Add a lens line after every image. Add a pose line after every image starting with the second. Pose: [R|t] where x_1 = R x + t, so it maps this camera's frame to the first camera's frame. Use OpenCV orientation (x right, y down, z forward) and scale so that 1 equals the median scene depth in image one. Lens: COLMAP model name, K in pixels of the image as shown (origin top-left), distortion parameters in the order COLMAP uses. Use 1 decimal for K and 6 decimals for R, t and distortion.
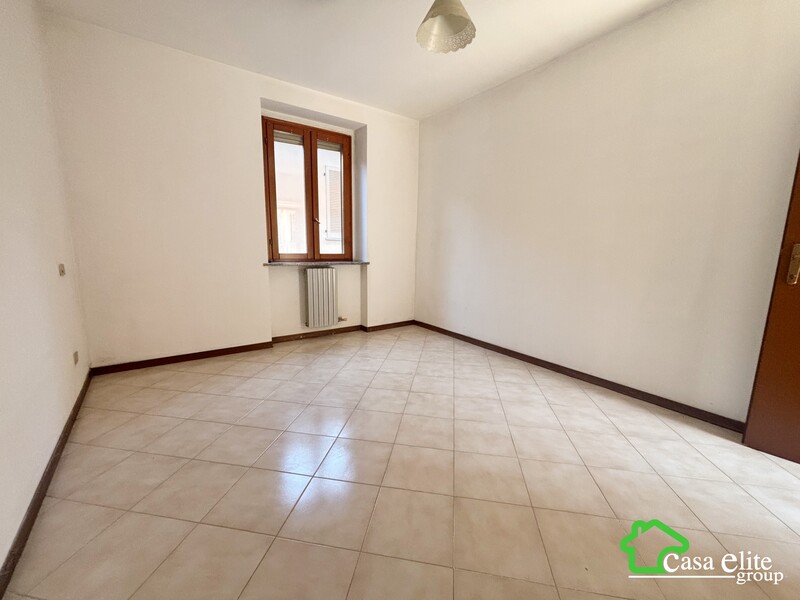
lens RADIAL K [[319.1, 0, 396.2], [0, 319.1, 300.8], [0, 0, 1]] dist [-0.002552, 0.000110]
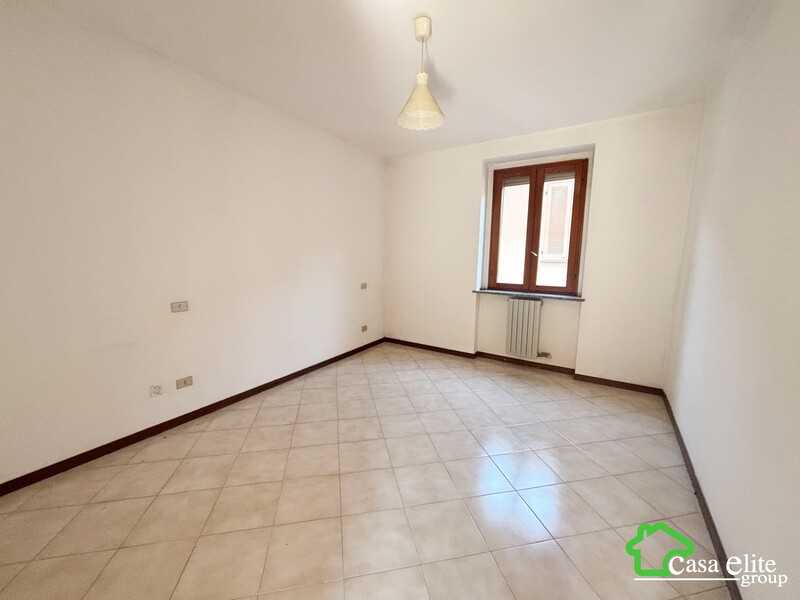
lens RADIAL K [[319.1, 0, 400.5], [0, 319.1, 301.8], [0, 0, 1]] dist [-0.002552, 0.000110]
pose [[0.377054, 0.131055, -0.916872, 0.620166], [-0.165861, 0.983490, 0.072369, -0.114356], [0.911219, 0.124787, 0.392566, 0.257781]]
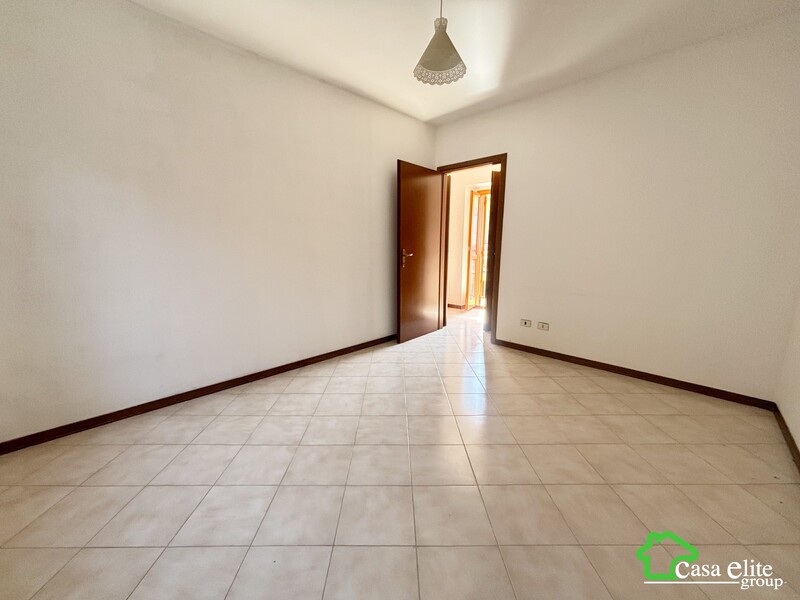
lens RADIAL K [[319.1, 0, 397.8], [0, 319.1, 297.3], [0, 0, 1]] dist [-0.002552, 0.000110]
pose [[-0.183389, -0.179132, 0.966582, -0.497708], [0.159758, 0.964755, 0.209105, -0.159164], [-0.969972, 0.192767, -0.148307, 0.693444]]
